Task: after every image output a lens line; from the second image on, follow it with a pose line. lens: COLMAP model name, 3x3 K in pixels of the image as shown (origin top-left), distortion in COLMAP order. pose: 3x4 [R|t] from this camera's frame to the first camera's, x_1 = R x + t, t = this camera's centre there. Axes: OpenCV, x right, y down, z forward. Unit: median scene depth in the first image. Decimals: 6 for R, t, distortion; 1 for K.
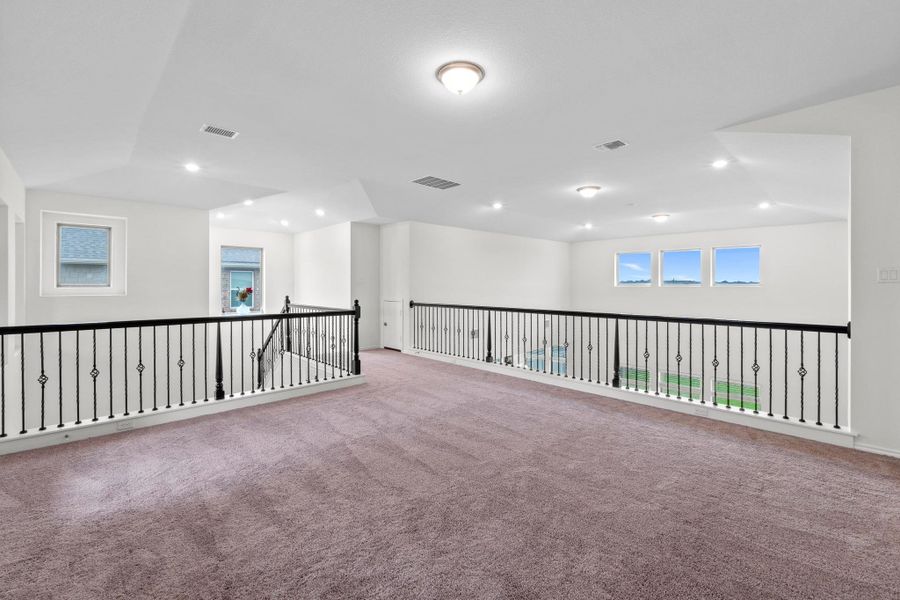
lens RADIAL K [[383.7, 0, 447.0], [0, 383.7, 295.5], [0, 0, 1]] dist [-0.004137, -0.000413]
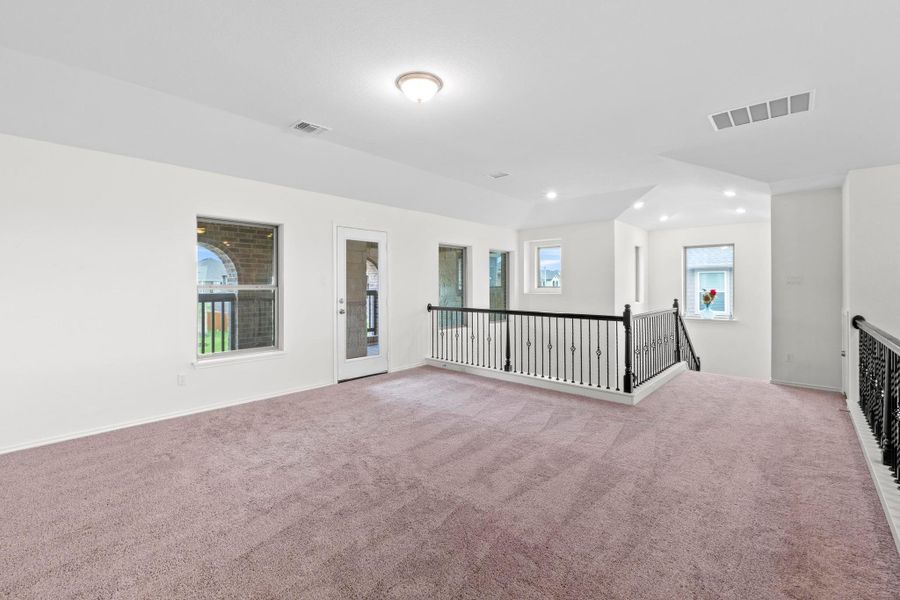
lens RADIAL K [[383.7, 0, 447.0], [0, 383.7, 295.5], [0, 0, 1]] dist [-0.004137, -0.000413]
pose [[0.073798, 0.025171, -0.996956, 0.609477], [-0.029607, 0.999296, 0.023039, -0.016609], [0.996834, 0.027817, 0.074491, 0.565905]]
